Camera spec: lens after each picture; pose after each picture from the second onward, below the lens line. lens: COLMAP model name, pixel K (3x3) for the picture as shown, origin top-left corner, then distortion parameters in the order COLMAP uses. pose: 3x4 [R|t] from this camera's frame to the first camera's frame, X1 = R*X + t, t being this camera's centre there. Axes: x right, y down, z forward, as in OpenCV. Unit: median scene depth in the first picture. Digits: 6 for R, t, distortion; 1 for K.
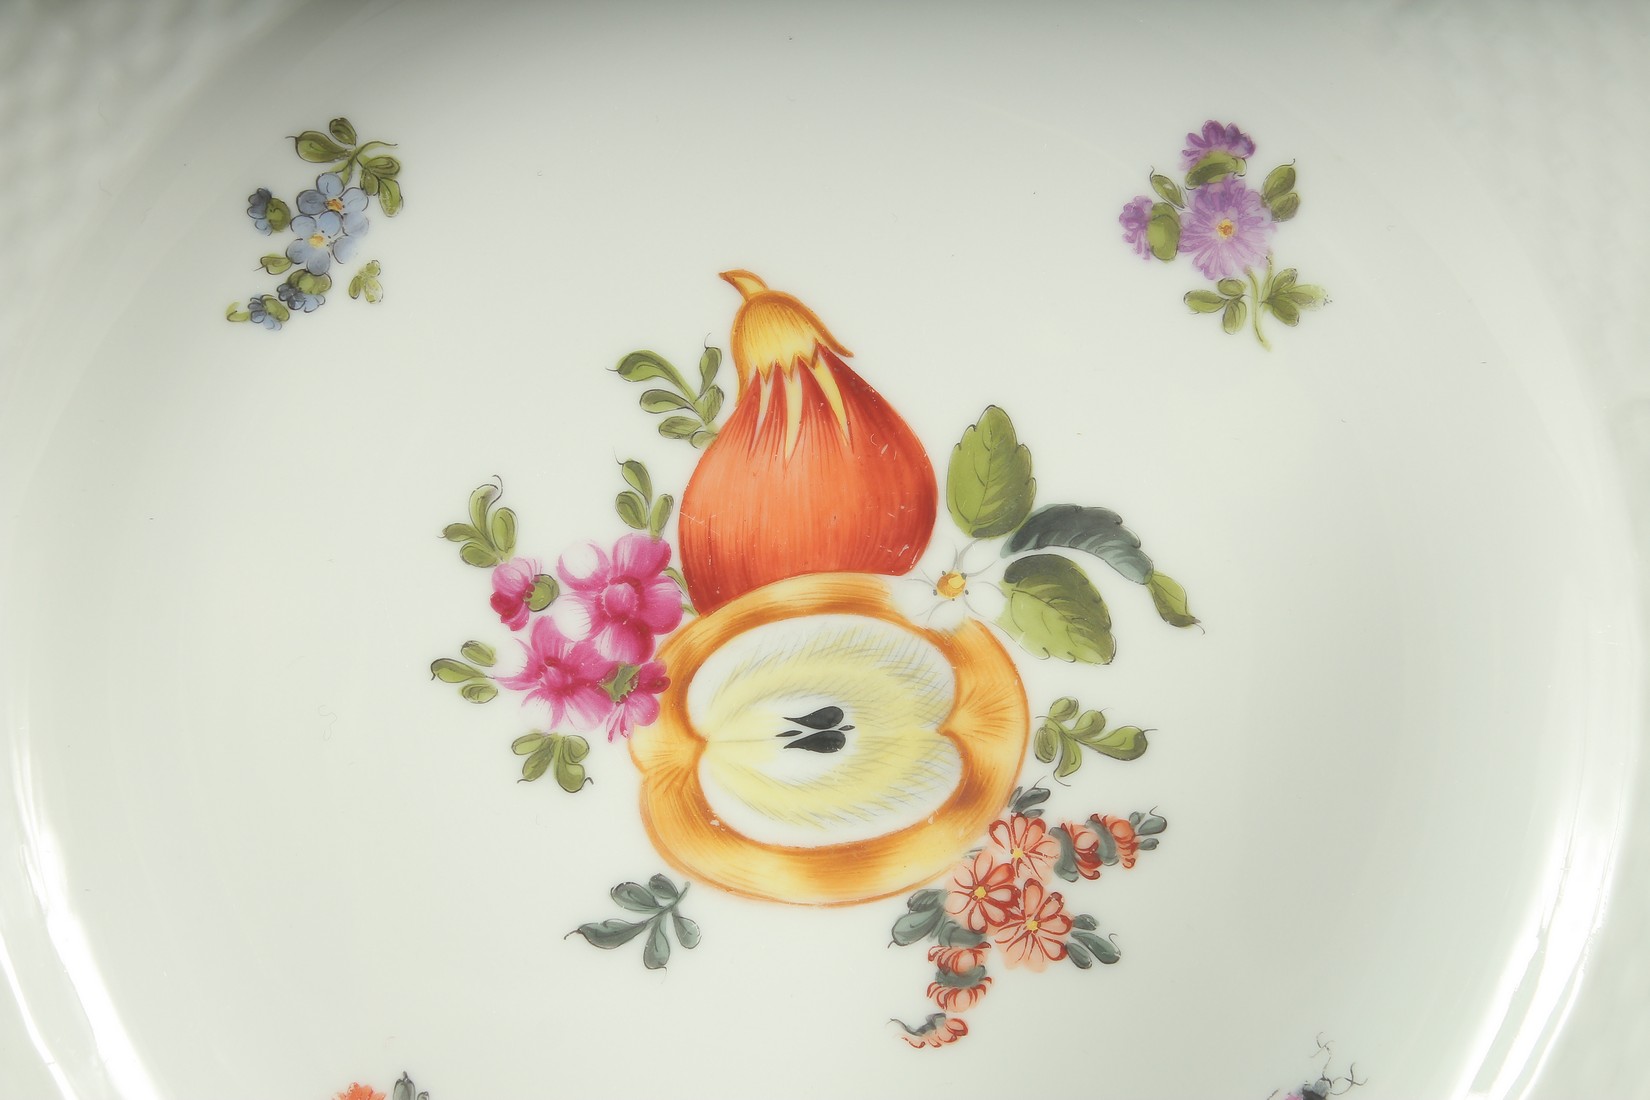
lens RADIAL K [[4164.0, 0, 828.7], [0, 4164.0, 548.3], [0, 0, 1]] dist [0.095585, 0.000000]
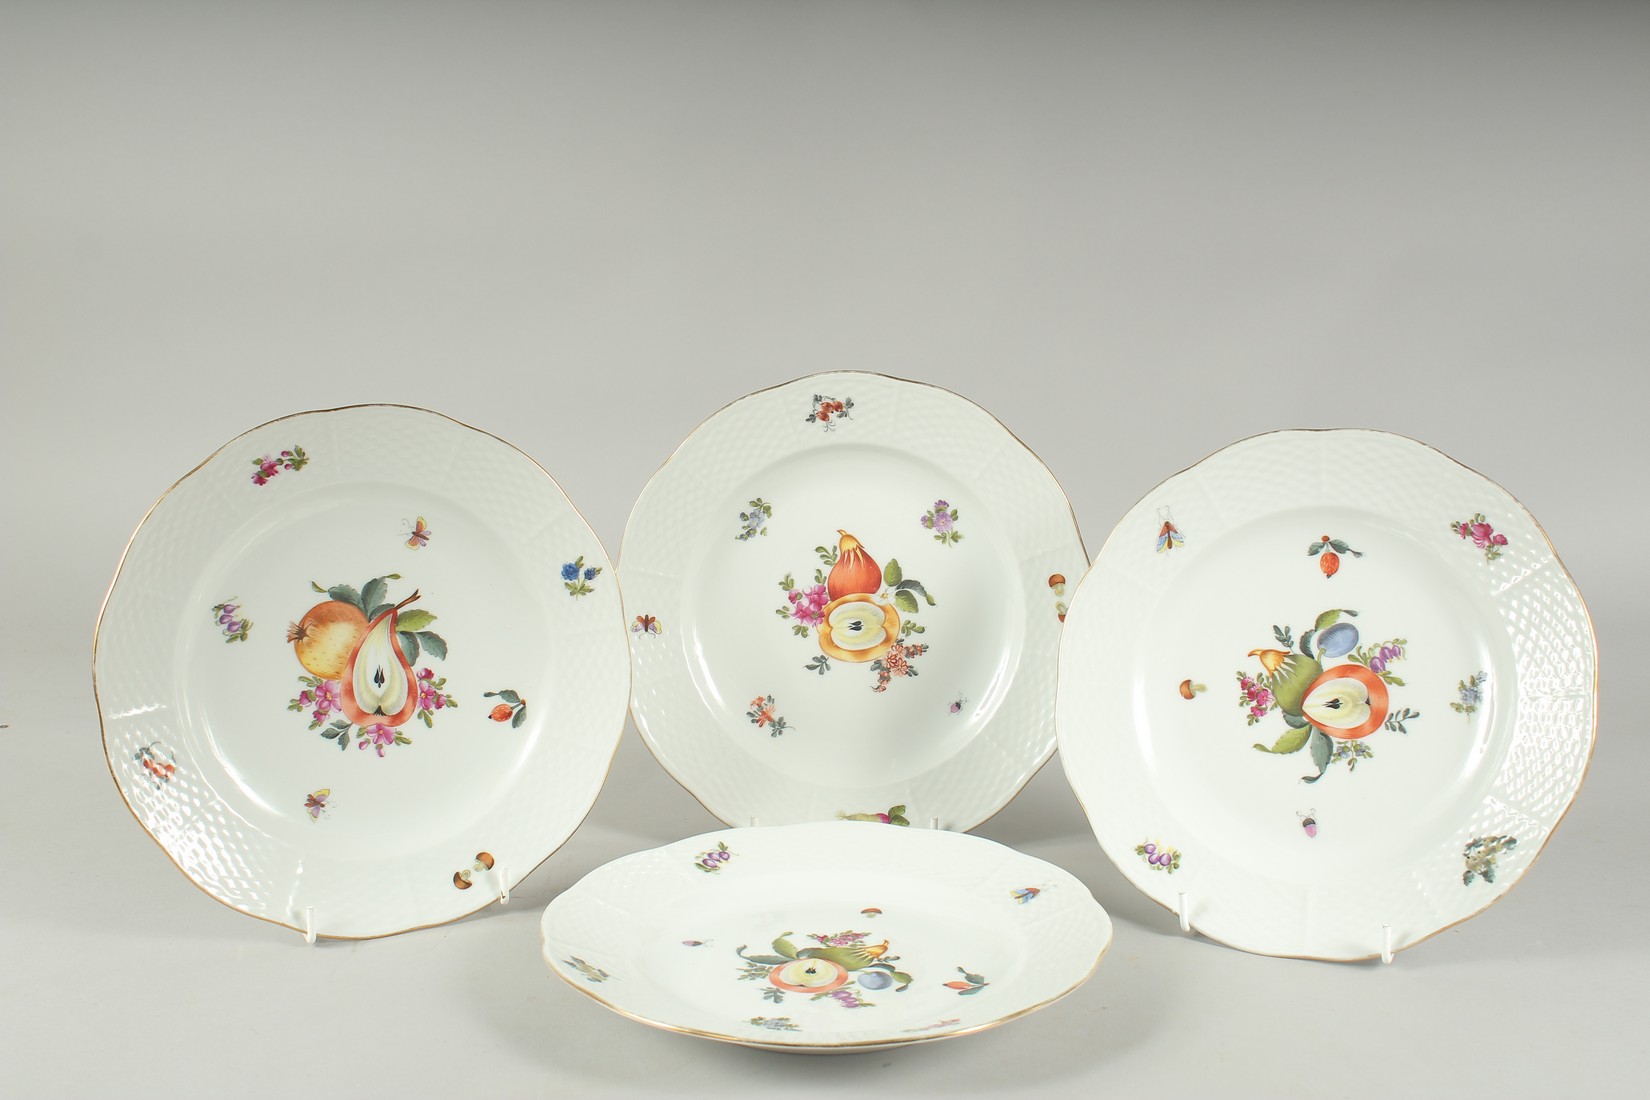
lens RADIAL K [[2112.2, 0, 823.2], [0, 2112.2, 550.3], [0, 0, 1]] dist [-0.224926, 0.000000]
pose [[0.995771, 0.014552, -0.090708, 0.179040], [-0.014321, 0.999892, 0.003198, -0.050537], [0.090745, -0.001885, 0.995872, -1.423758]]
